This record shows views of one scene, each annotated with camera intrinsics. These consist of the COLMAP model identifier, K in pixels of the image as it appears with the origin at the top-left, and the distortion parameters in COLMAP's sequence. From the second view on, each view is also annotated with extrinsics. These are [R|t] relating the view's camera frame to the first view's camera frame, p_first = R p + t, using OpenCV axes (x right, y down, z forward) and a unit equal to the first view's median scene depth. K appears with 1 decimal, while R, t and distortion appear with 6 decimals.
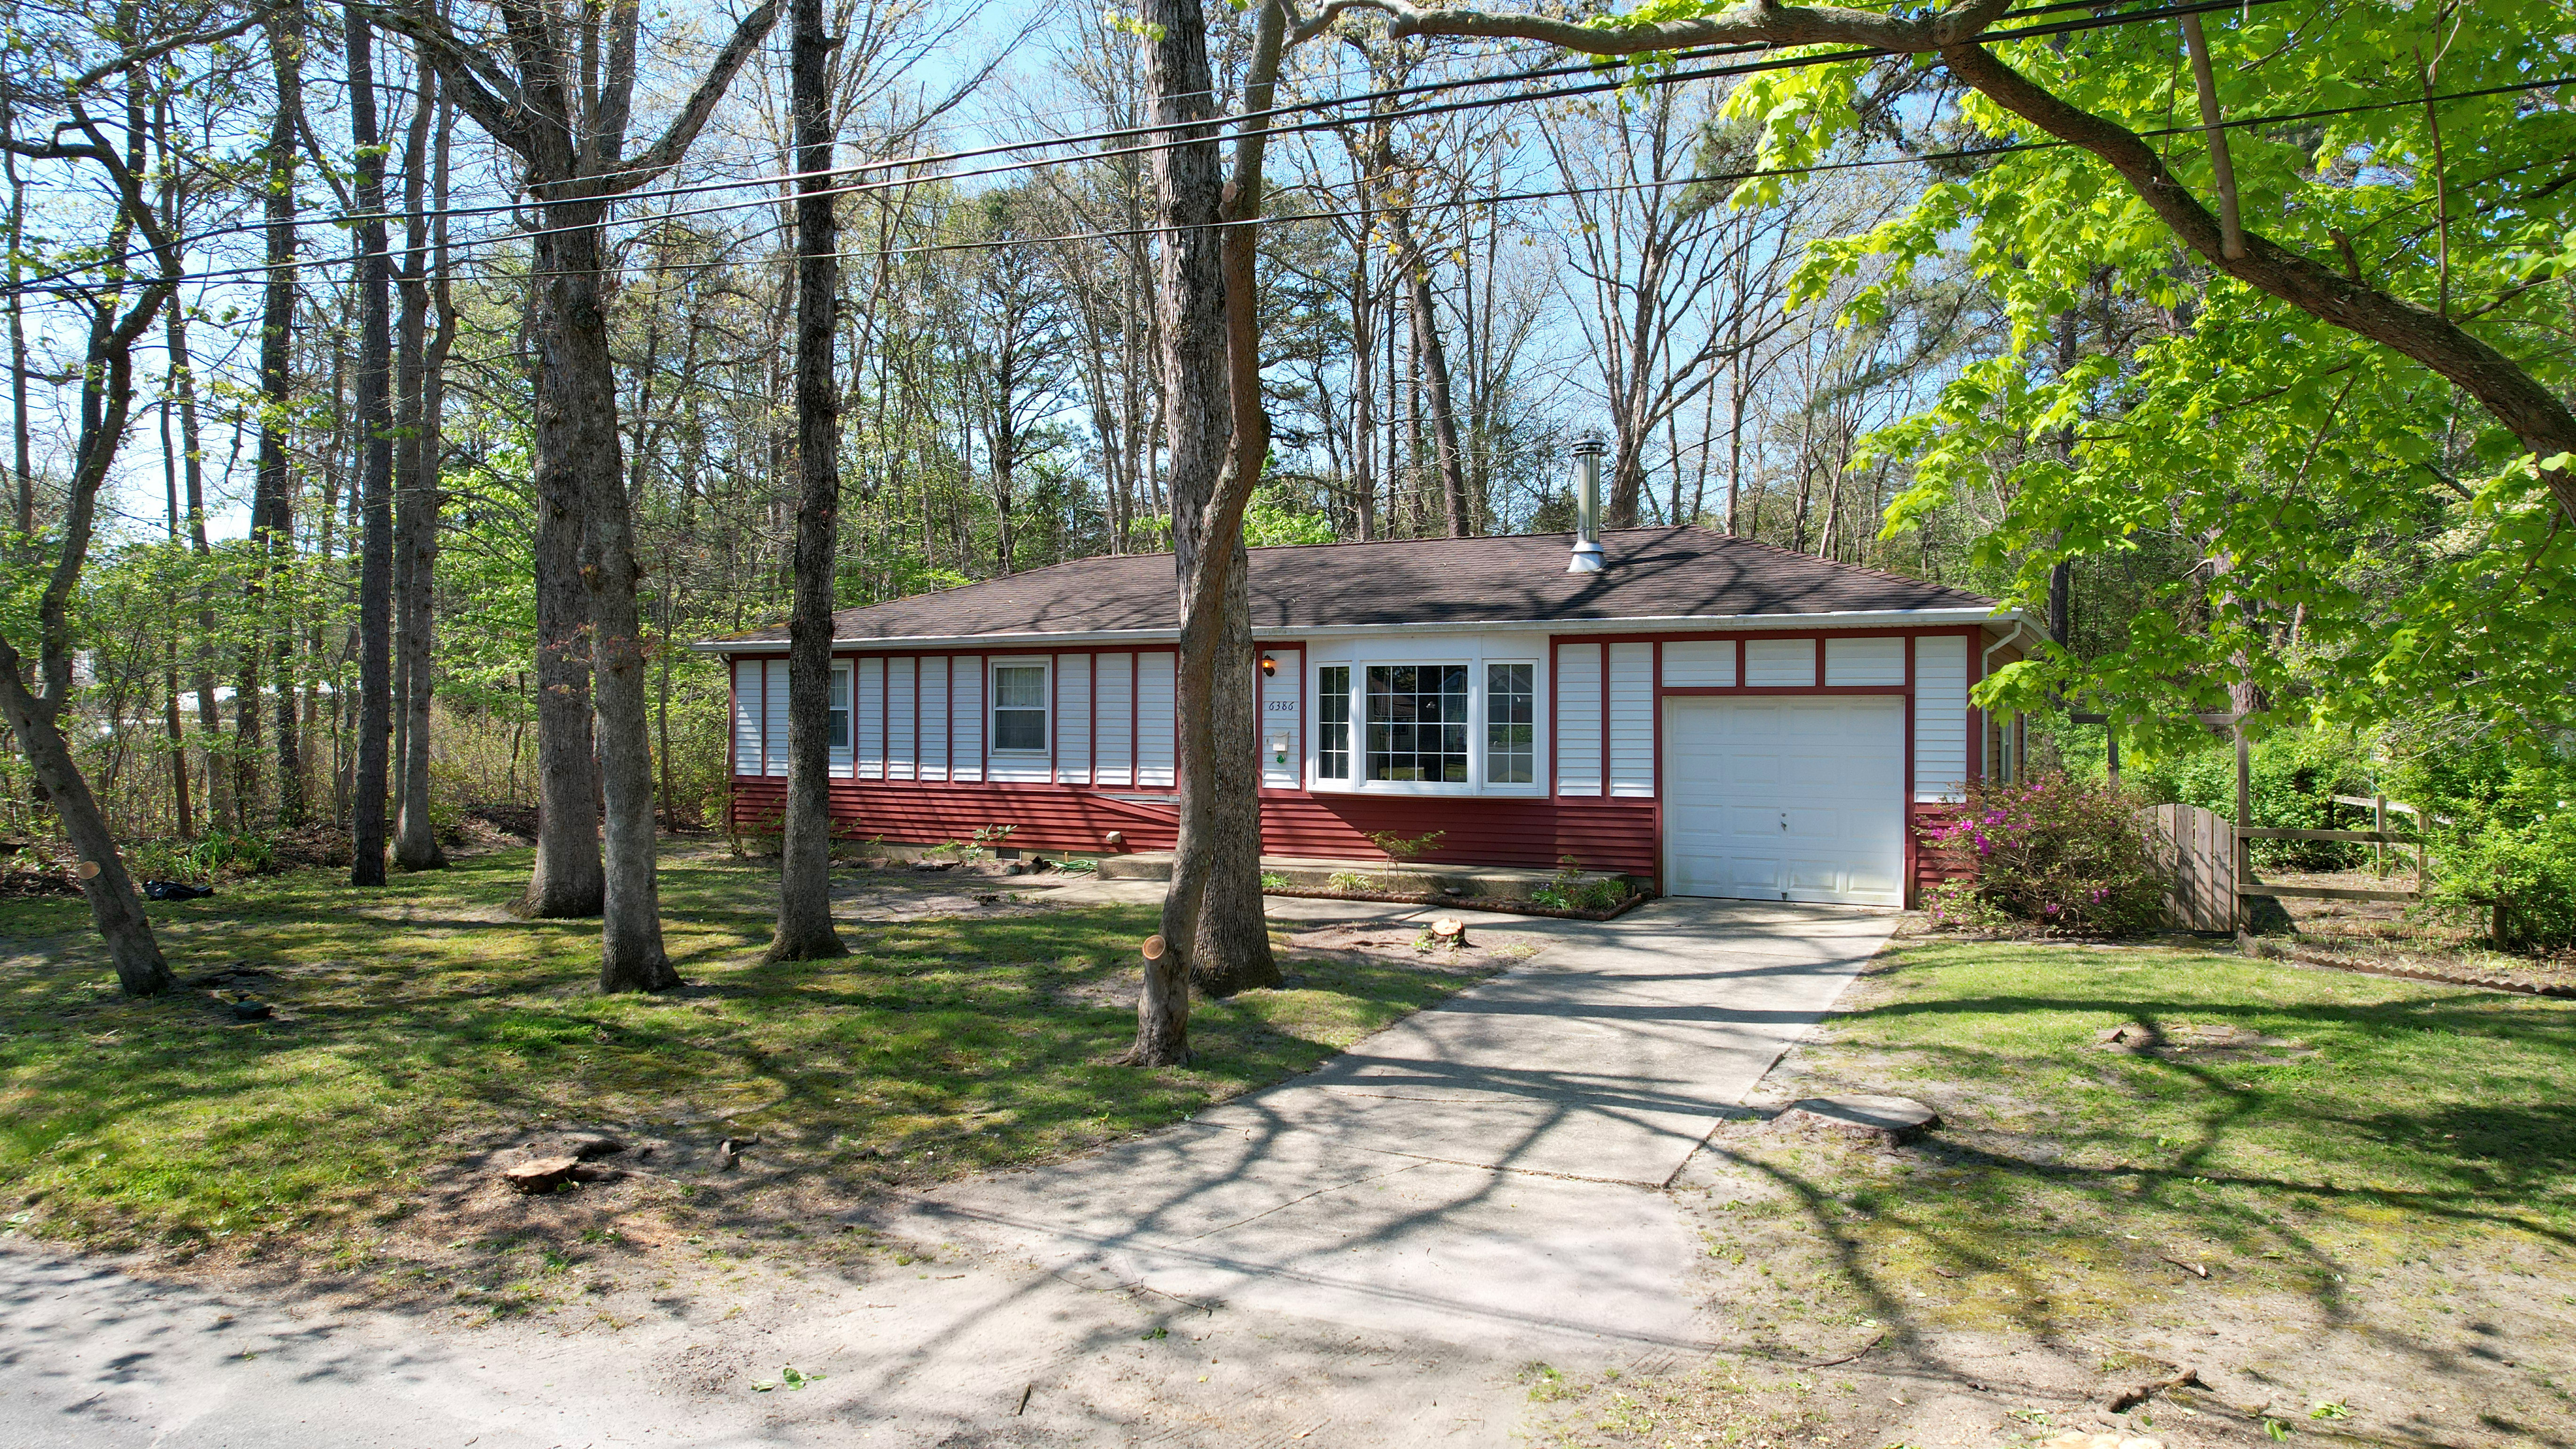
lens RADIAL K [[1655.5, 0, 1293.2], [0, 1655.5, 716.7], [0, 0, 1]] dist [-0.064097, 0.052967]
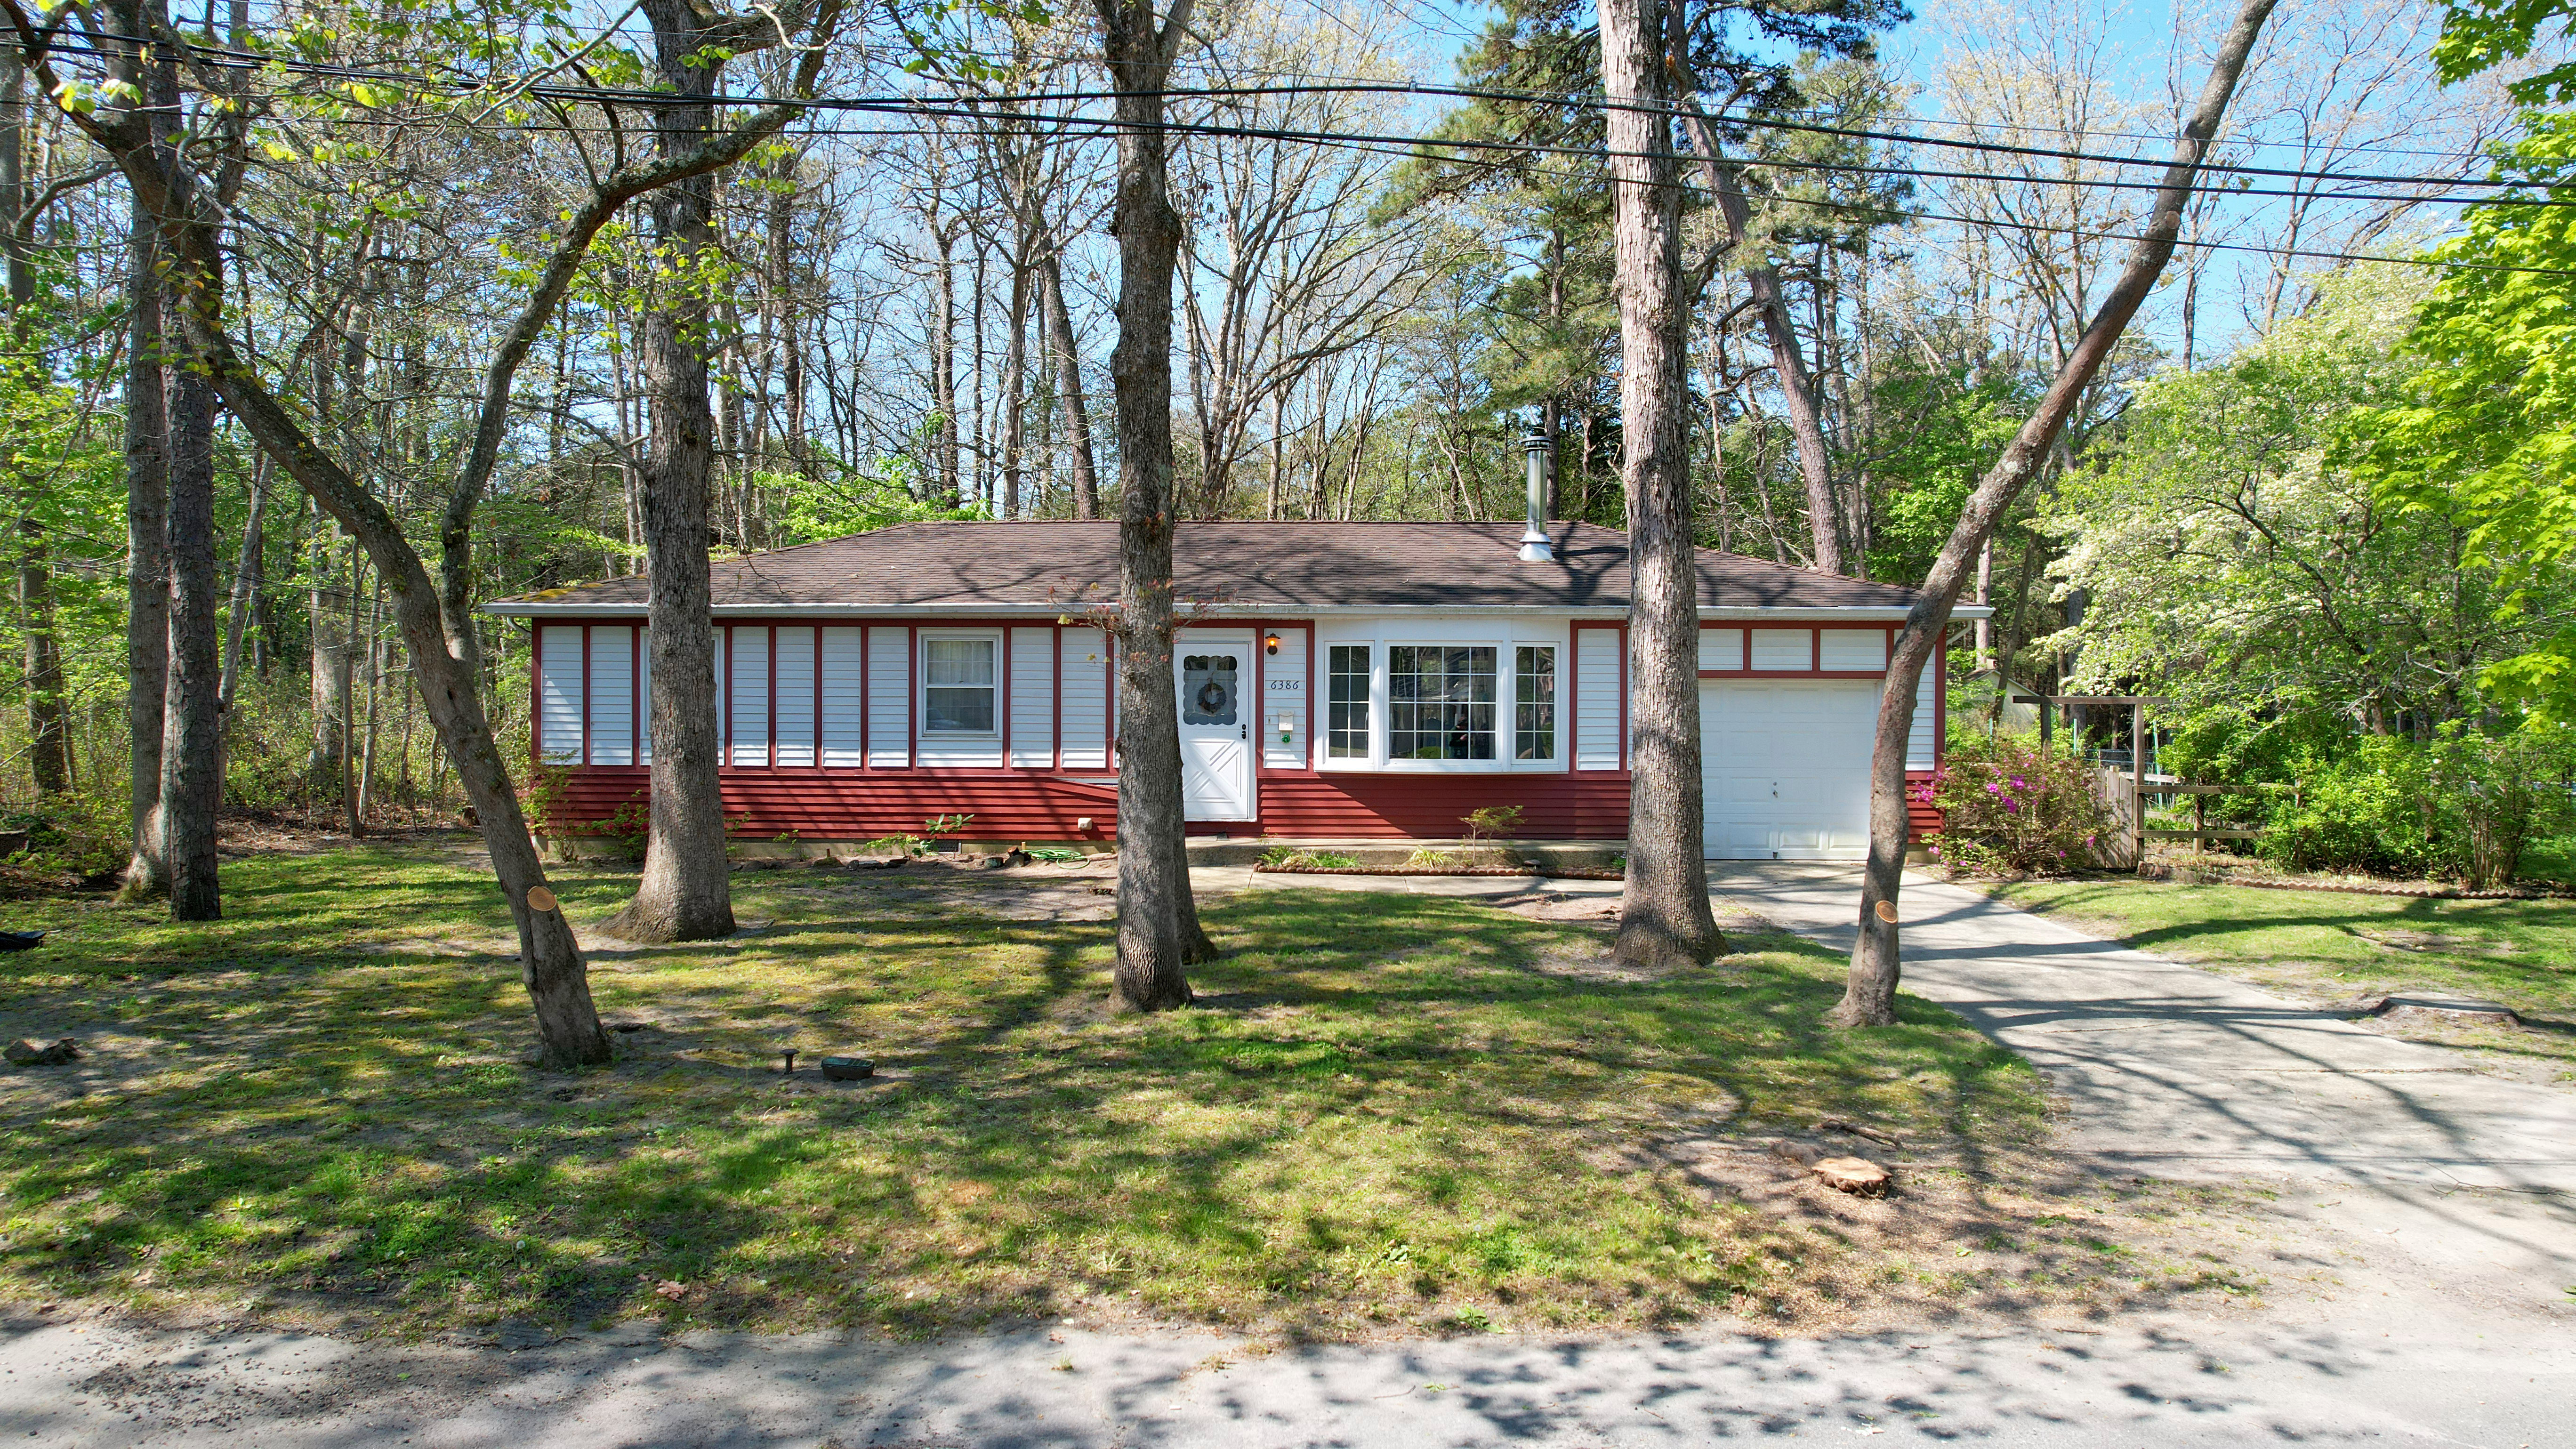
lens RADIAL K [[1655.5, 0, 1284.8], [0, 1655.5, 721.2], [0, 0, 1]] dist [-0.064097, 0.052967]
pose [[0.896853, -0.003005, 0.442319, -0.474811], [-0.002624, 0.999923, 0.012113, 0.003466], [-0.442322, -0.012024, 0.896776, 0.123764]]
